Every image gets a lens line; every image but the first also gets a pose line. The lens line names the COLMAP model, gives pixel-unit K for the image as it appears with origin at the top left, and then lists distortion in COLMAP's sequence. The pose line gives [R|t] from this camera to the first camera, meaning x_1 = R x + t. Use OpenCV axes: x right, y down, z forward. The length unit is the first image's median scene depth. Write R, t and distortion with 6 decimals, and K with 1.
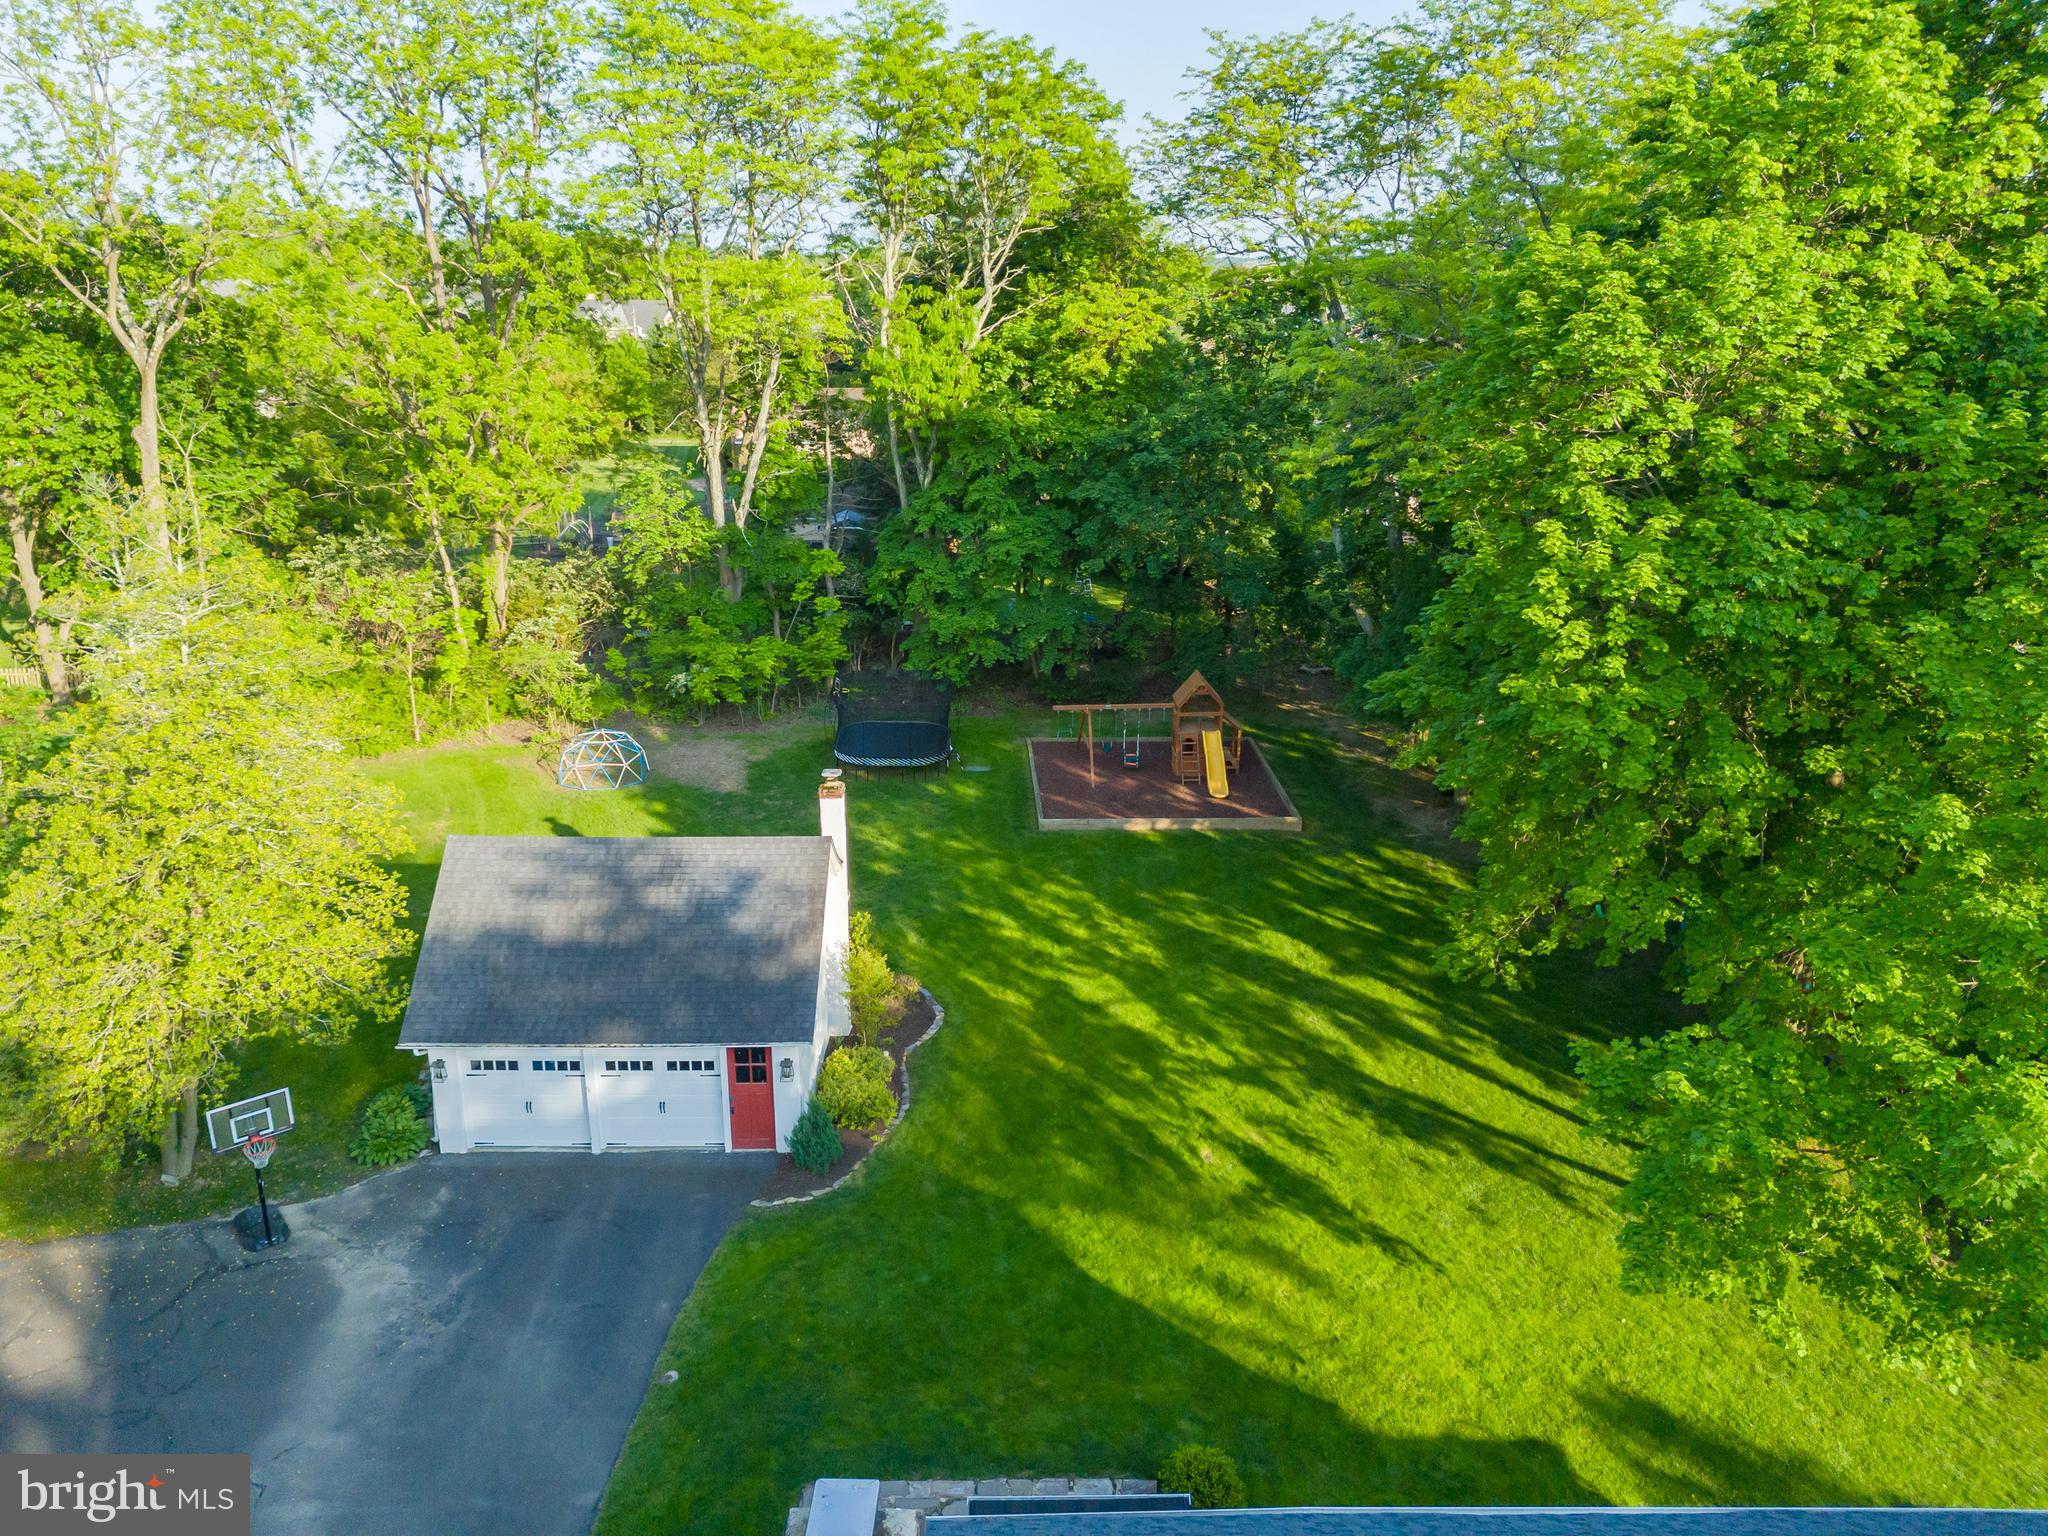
lens RADIAL K [[1490.0, 0, 1017.4], [0, 1490.0, 751.7], [0, 0, 1]] dist [0.103017, -0.122988]
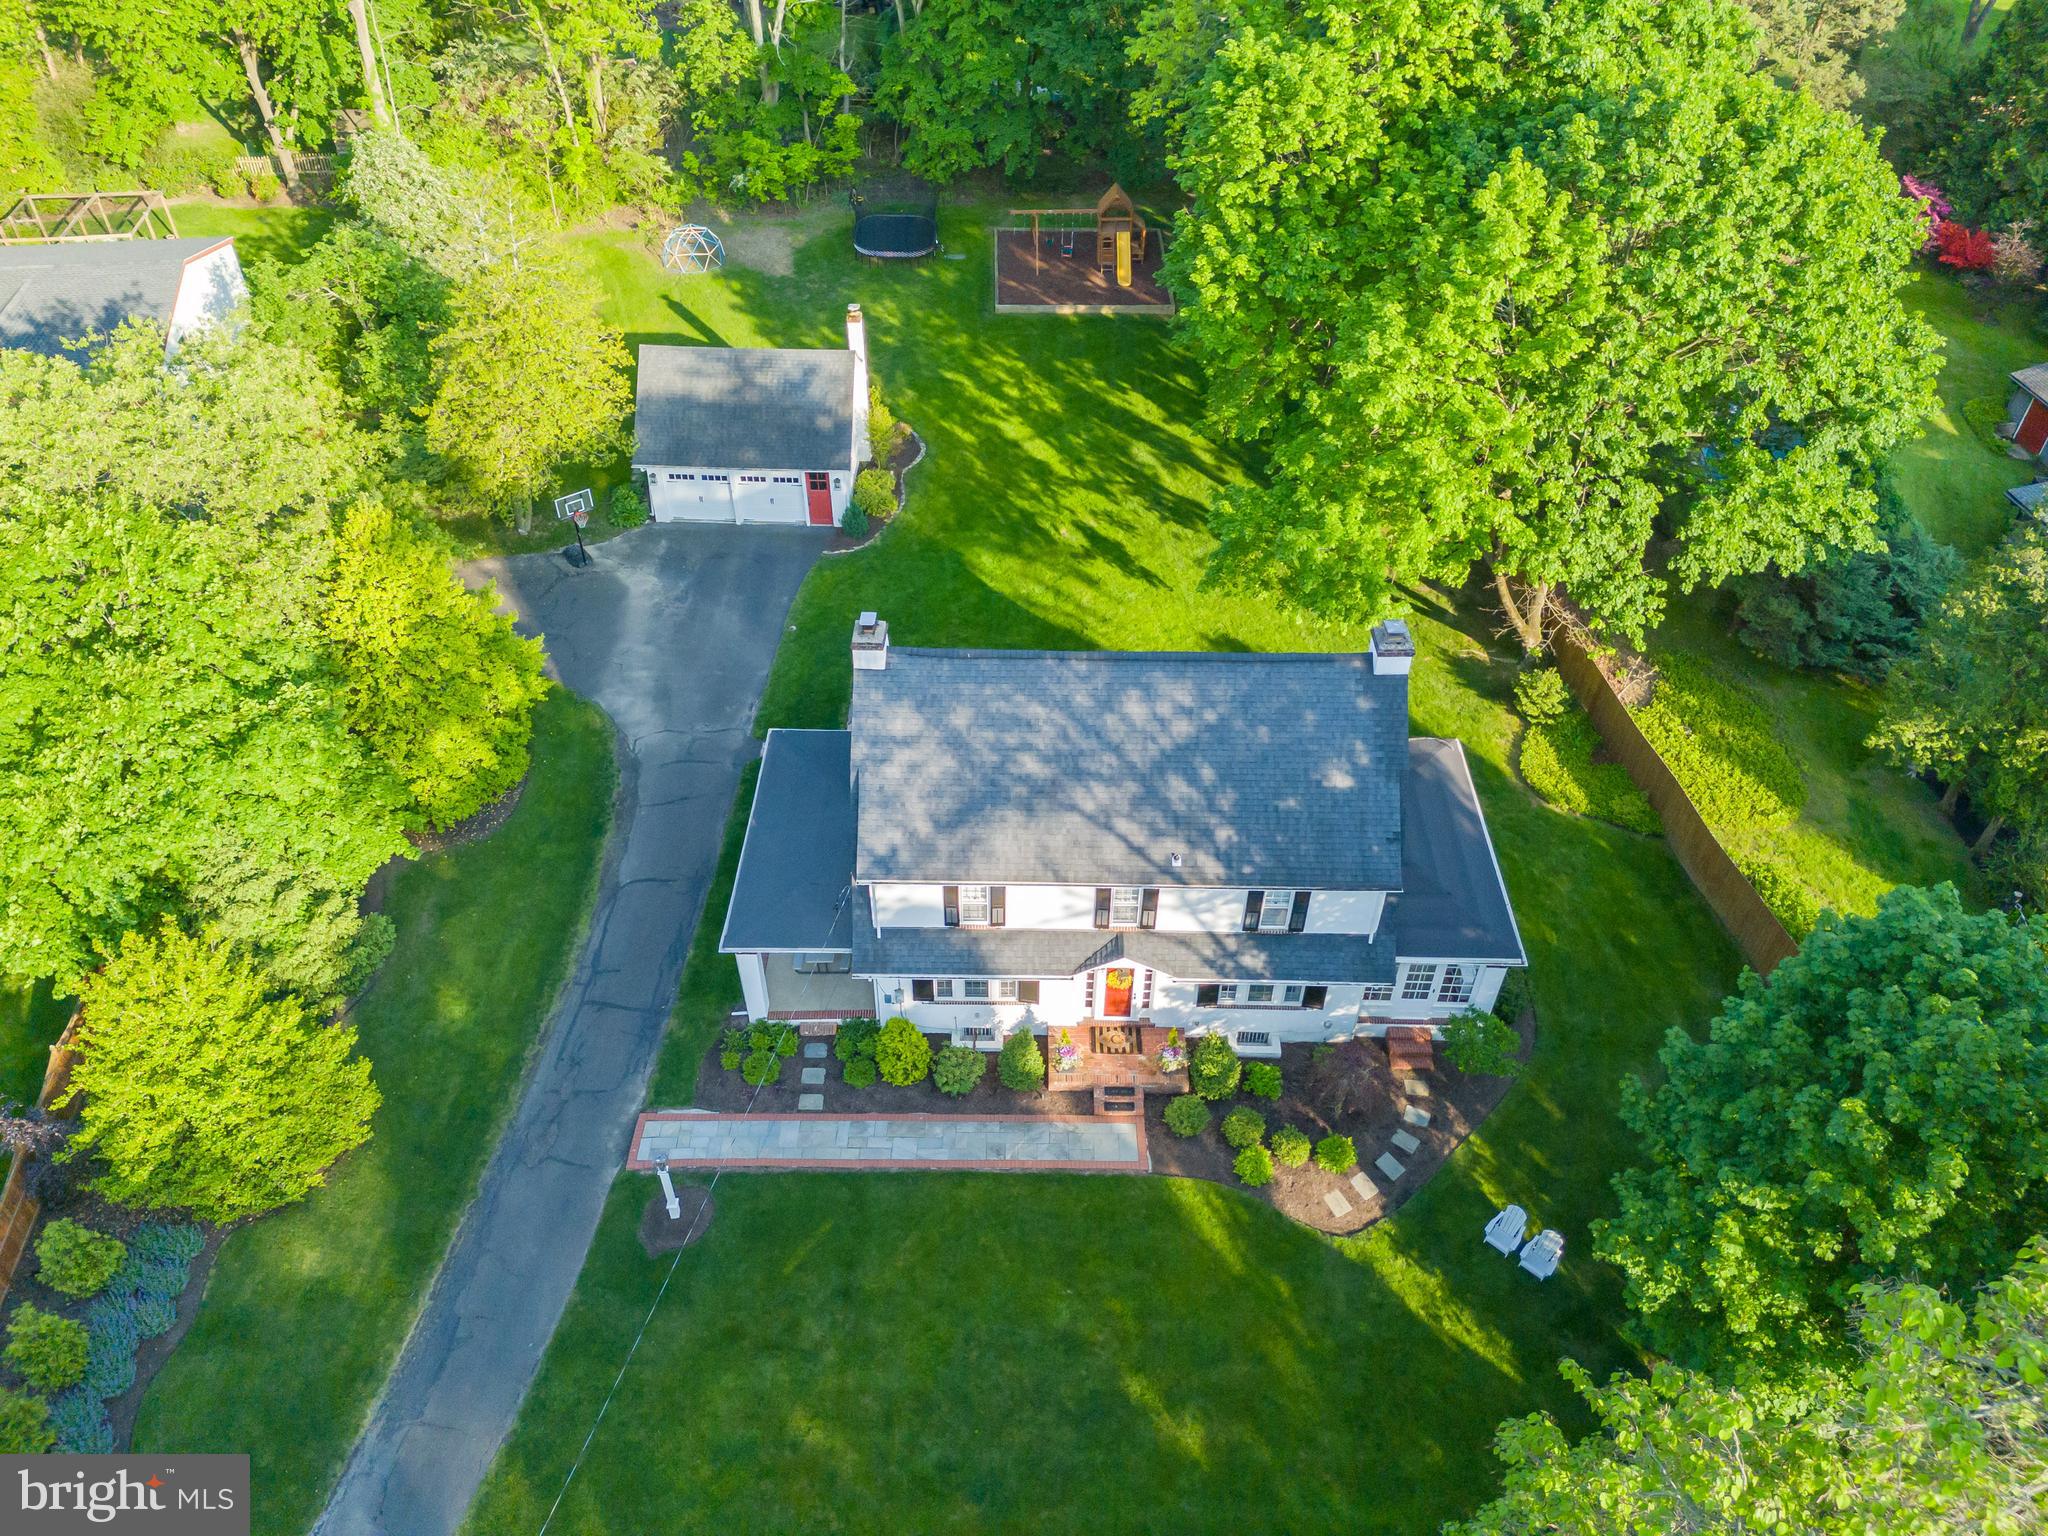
lens RADIAL K [[1490.0, 0, 1017.4], [0, 1490.0, 751.7], [0, 0, 1]] dist [0.103017, -0.122988]
pose [[0.999710, 0.017113, -0.016935, 0.094201], [-0.008681, 0.912297, 0.409436, -0.217558], [0.022457, -0.409171, 0.912181, -0.728037]]
